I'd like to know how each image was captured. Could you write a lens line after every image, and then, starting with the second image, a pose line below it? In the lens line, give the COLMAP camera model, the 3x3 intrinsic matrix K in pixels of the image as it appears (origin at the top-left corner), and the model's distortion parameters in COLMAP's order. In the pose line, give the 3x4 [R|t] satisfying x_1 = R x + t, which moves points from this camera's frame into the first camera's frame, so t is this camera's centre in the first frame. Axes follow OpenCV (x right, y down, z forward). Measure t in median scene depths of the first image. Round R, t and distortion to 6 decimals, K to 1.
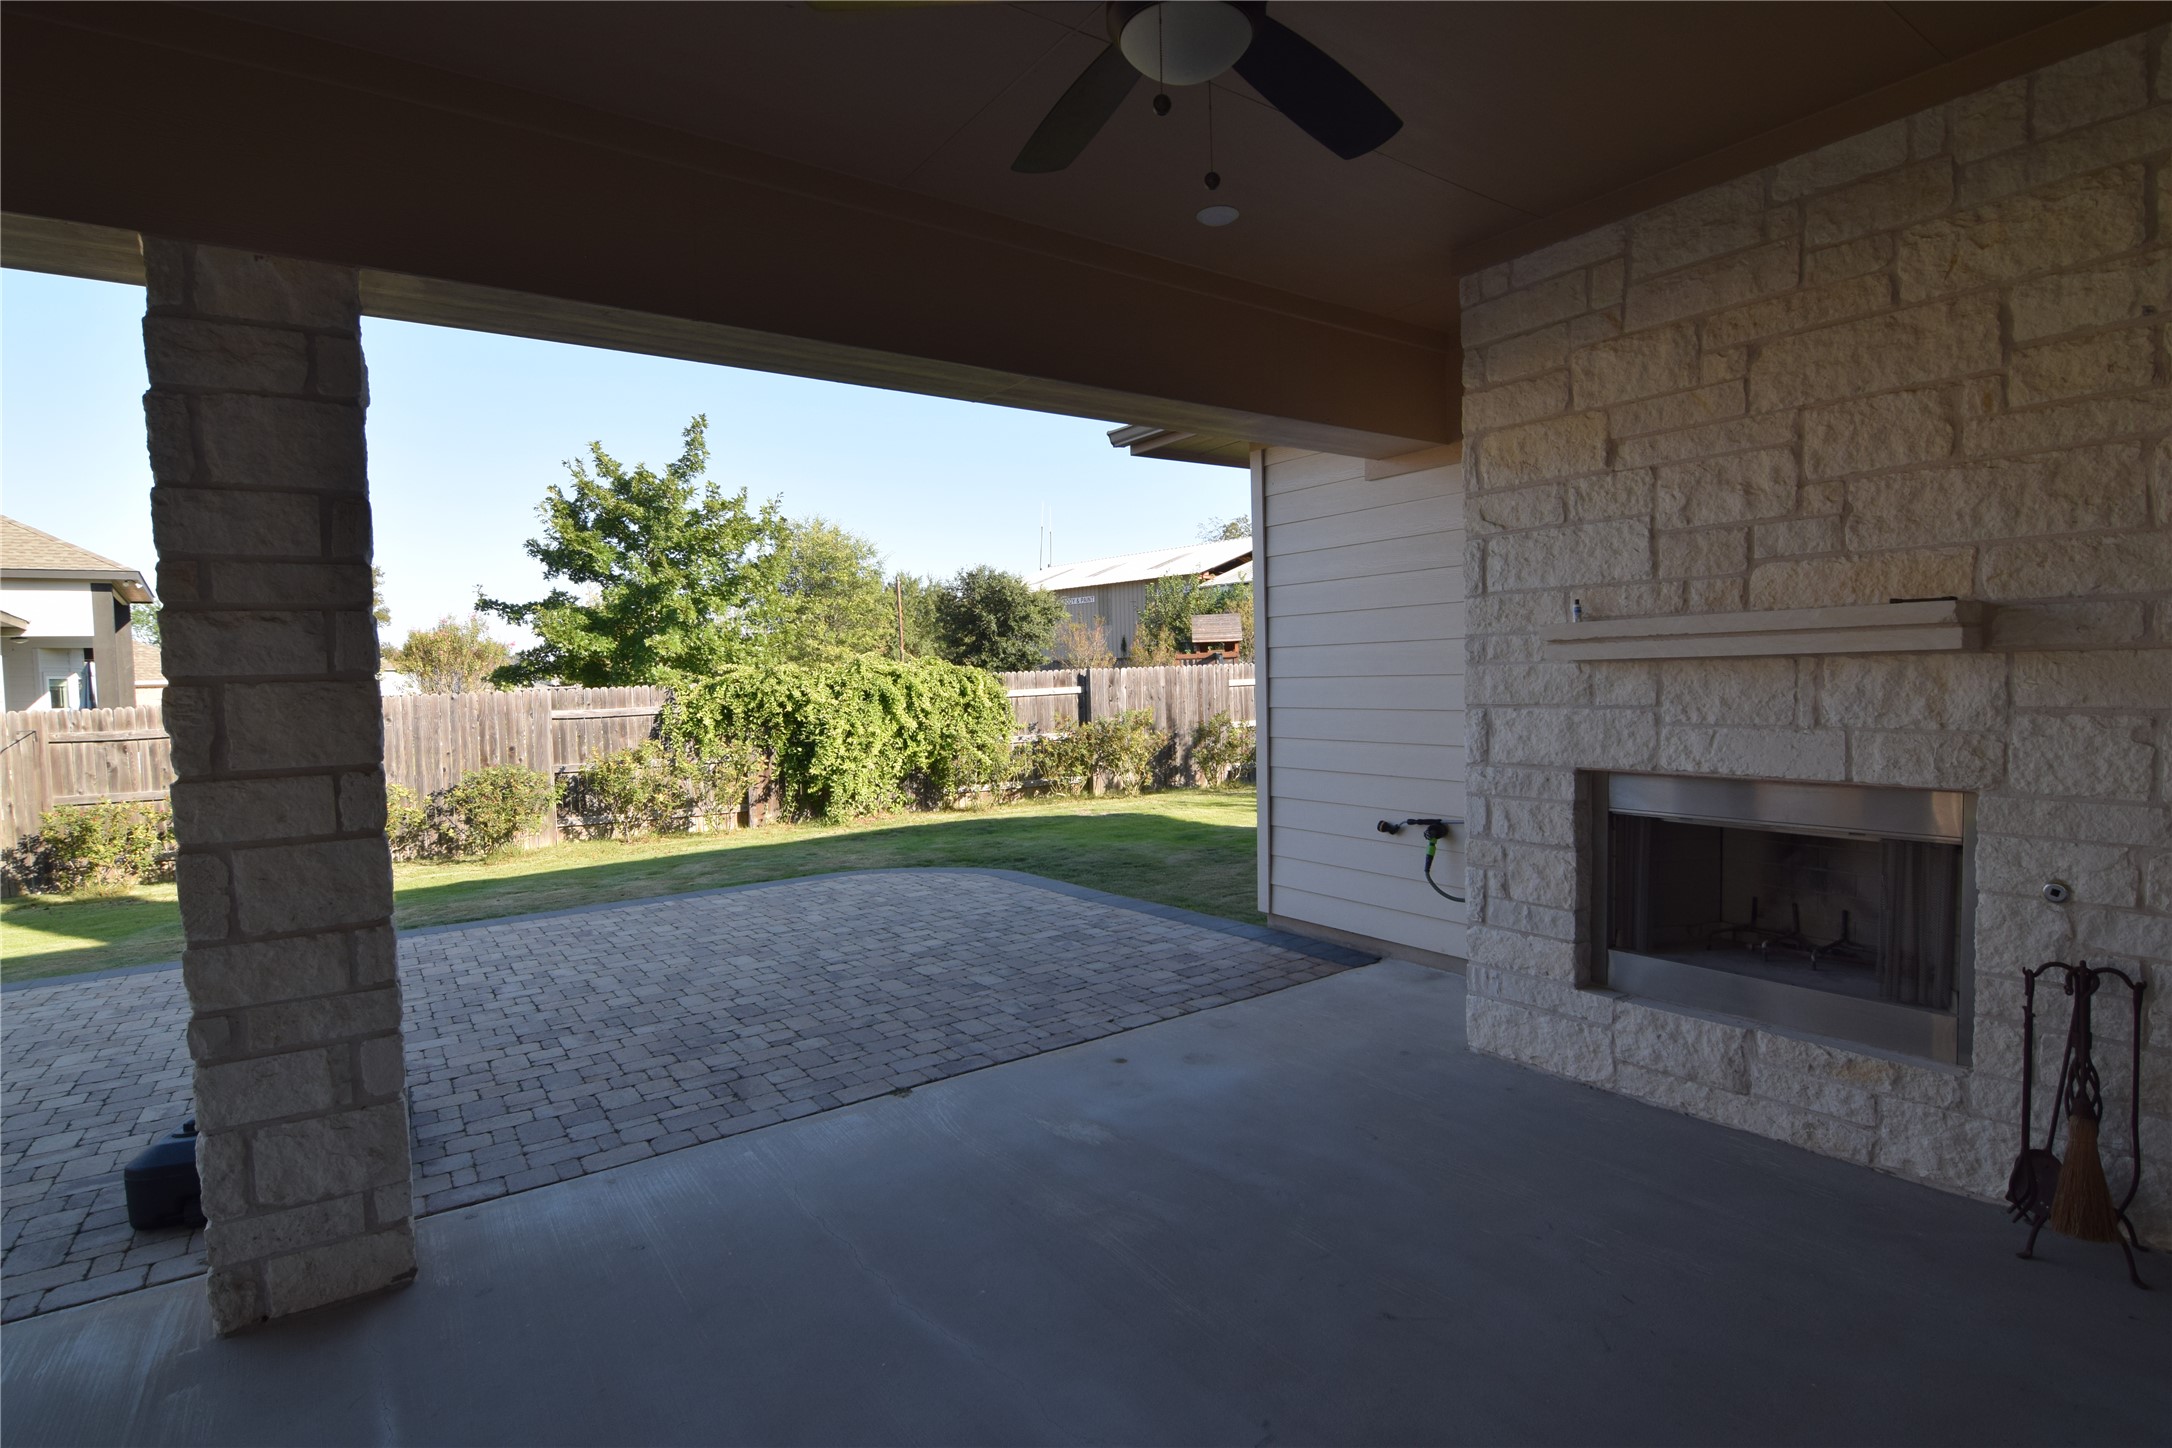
lens RADIAL K [[1050.7, 0, 1079.5], [0, 1050.7, 731.9], [0, 0, 1]] dist [0.001430, -0.014982]
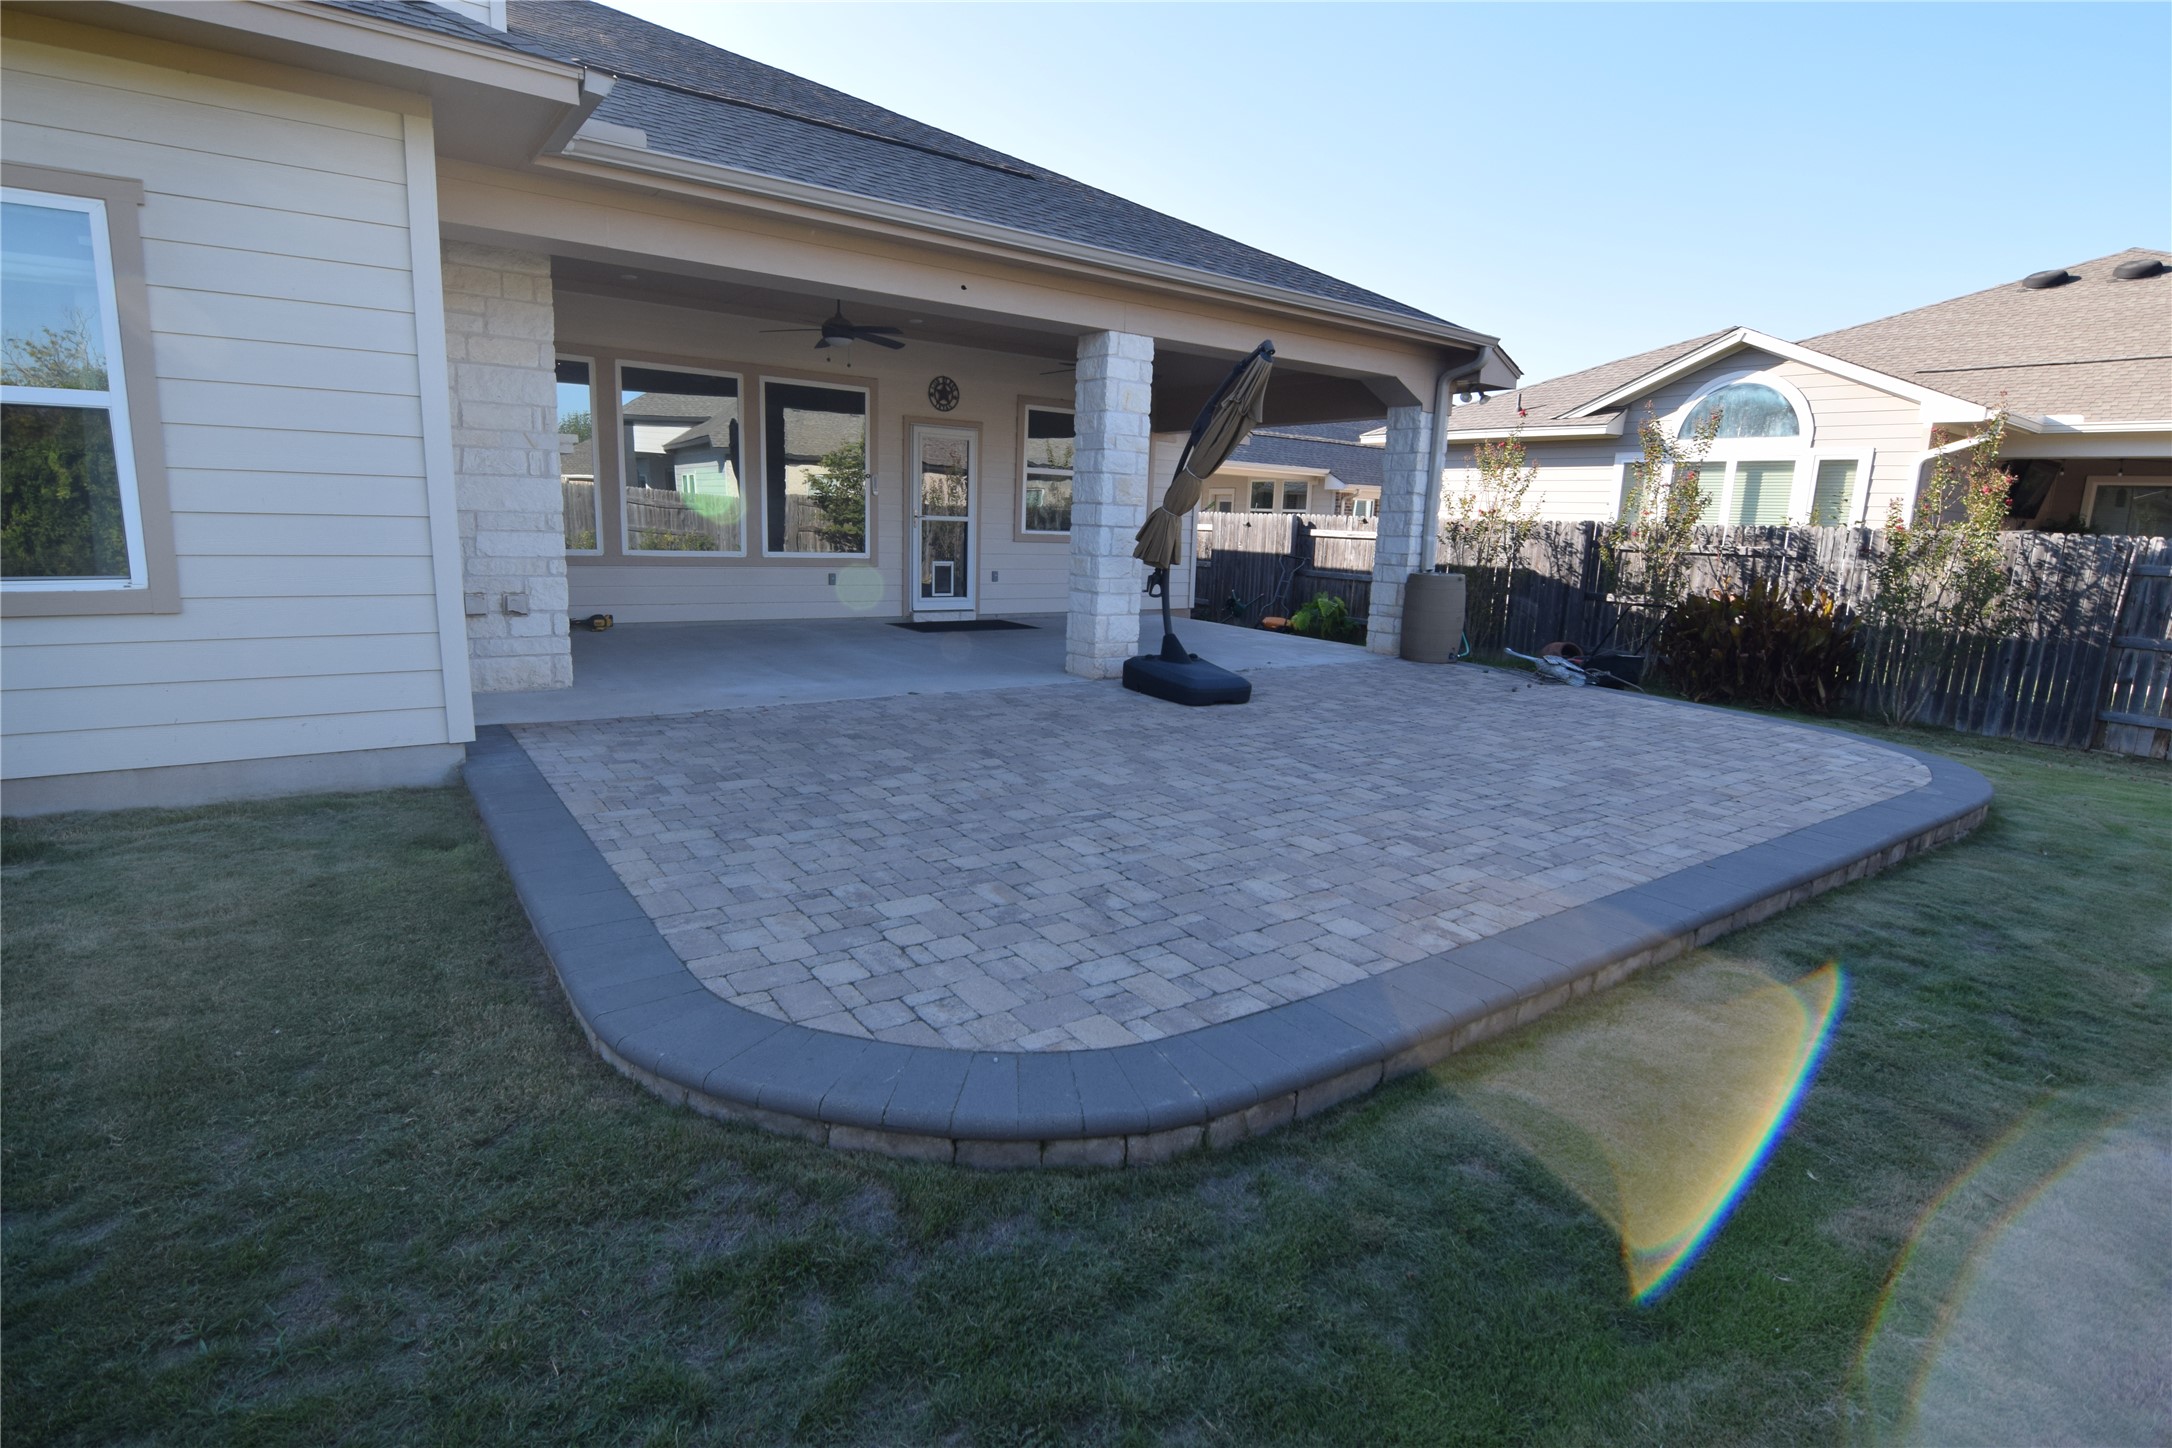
lens RADIAL K [[1050.7, 0, 1079.5], [0, 1050.7, 731.9], [0, 0, 1]] dist [0.001430, -0.014982]
pose [[-0.999847, -0.007195, -0.015969, -0.132434], [-0.010996, 0.967519, 0.252558, -0.020283], [0.013634, 0.252695, -0.967450, 0.860212]]
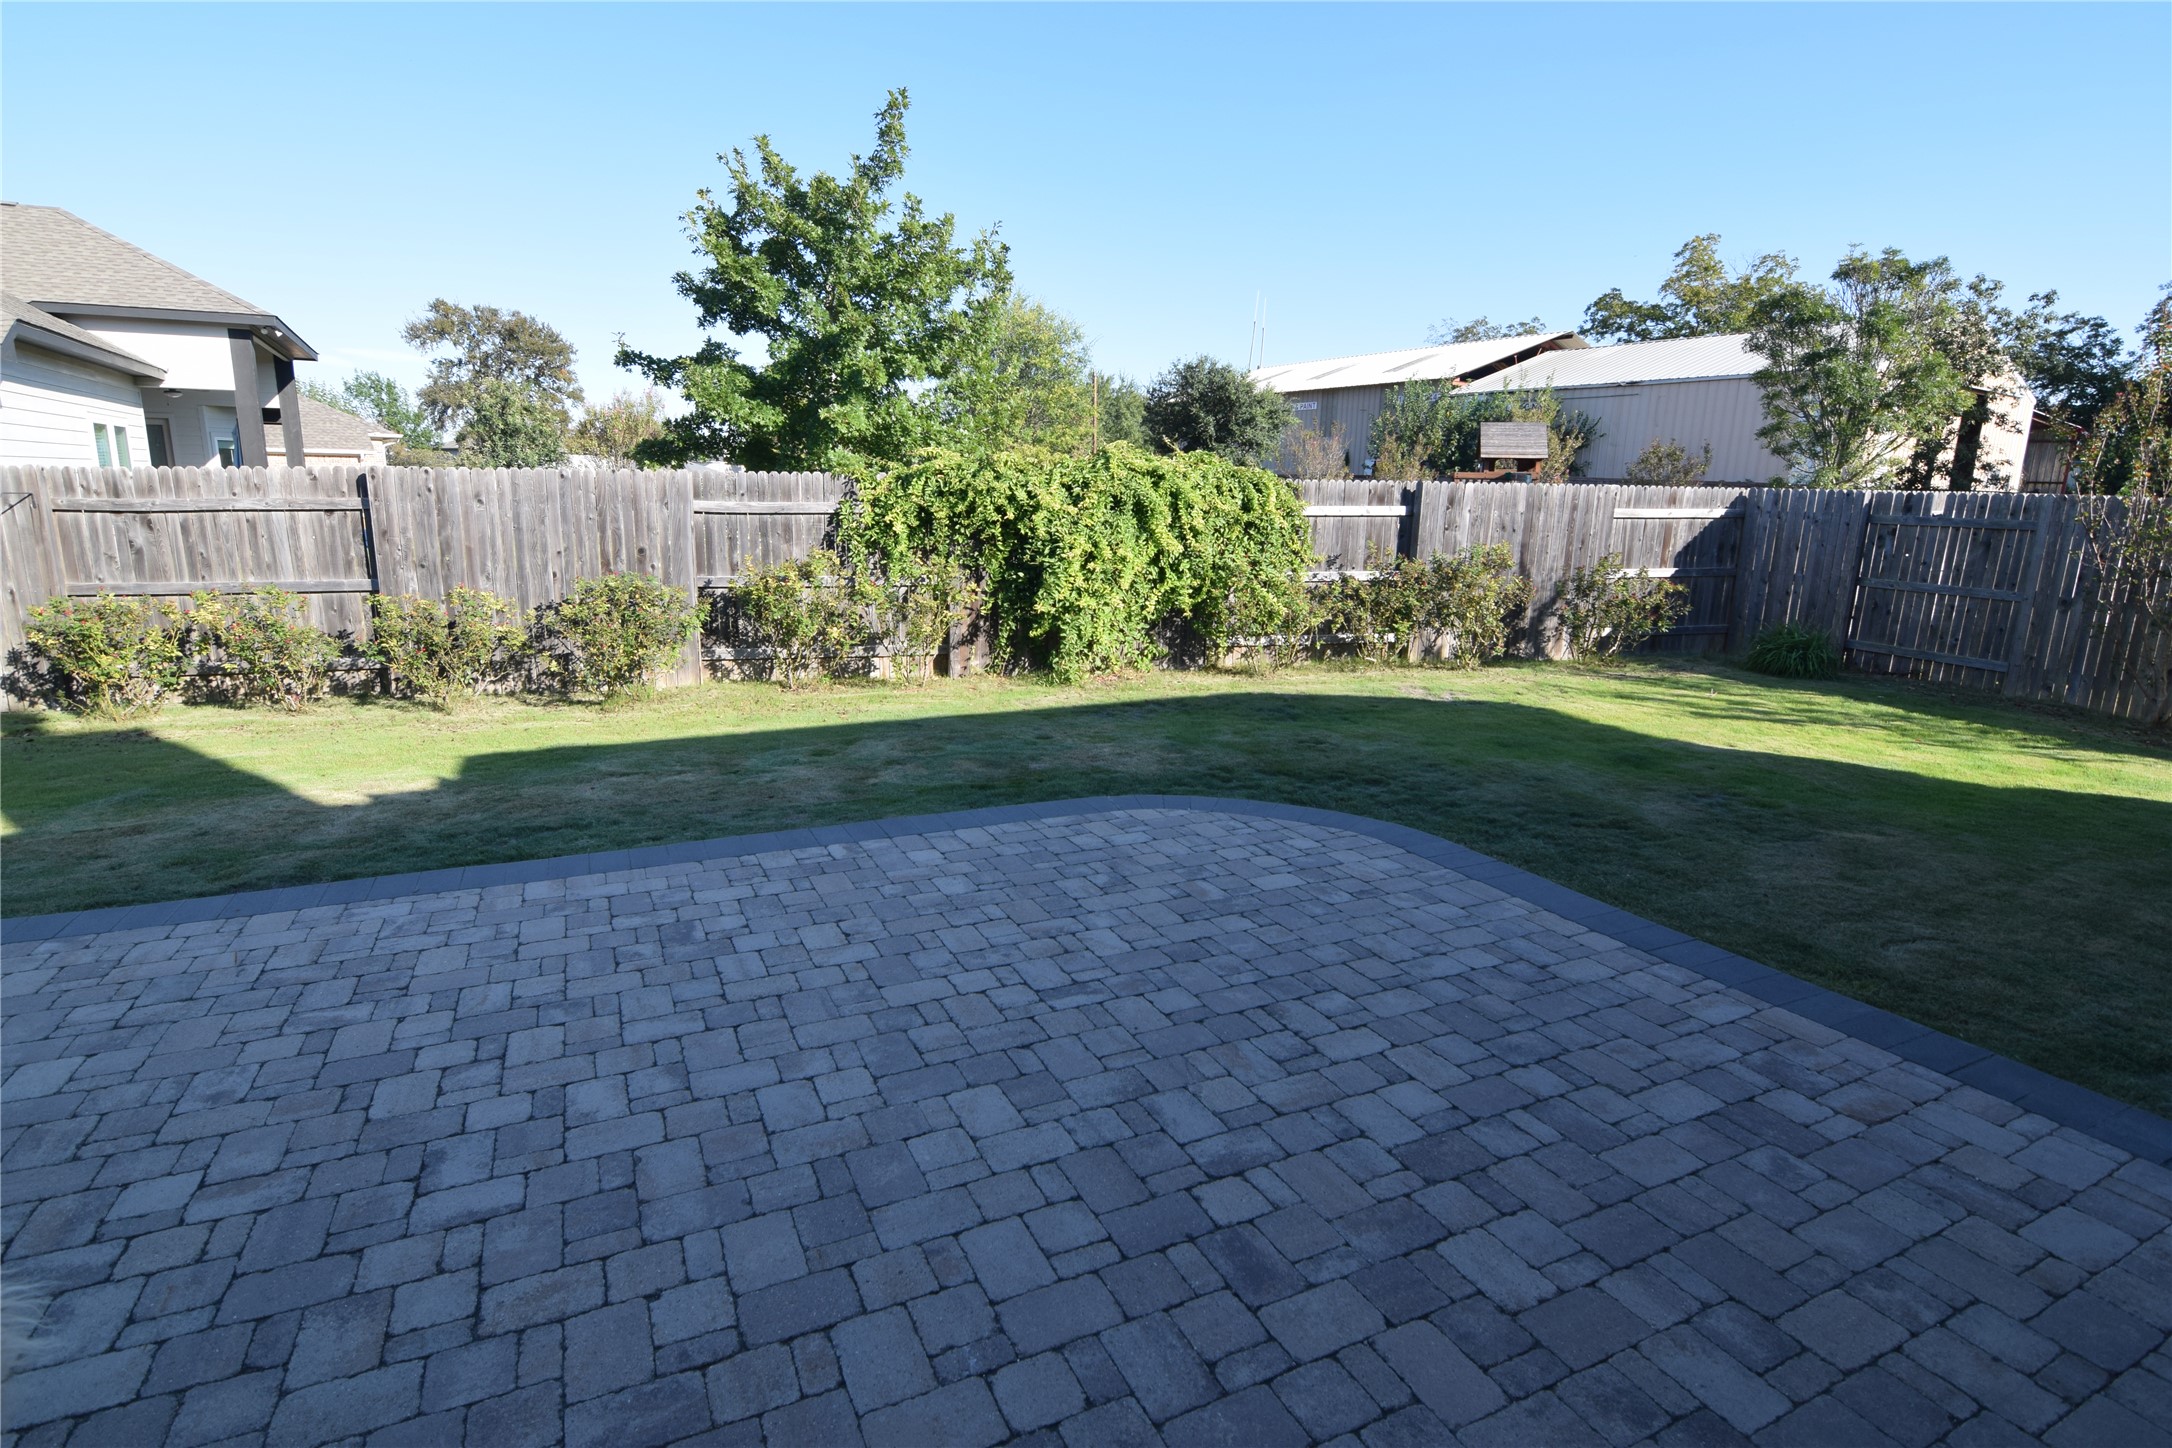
lens RADIAL K [[1050.7, 0, 1079.5], [0, 1050.7, 731.9], [0, 0, 1]] dist [0.001430, -0.014982]
pose [[0.985079, 0.086191, -0.148967, -0.108575], [-0.059360, 0.982601, 0.175989, -0.006248], [0.161544, -0.164520, 0.973055, 0.285433]]
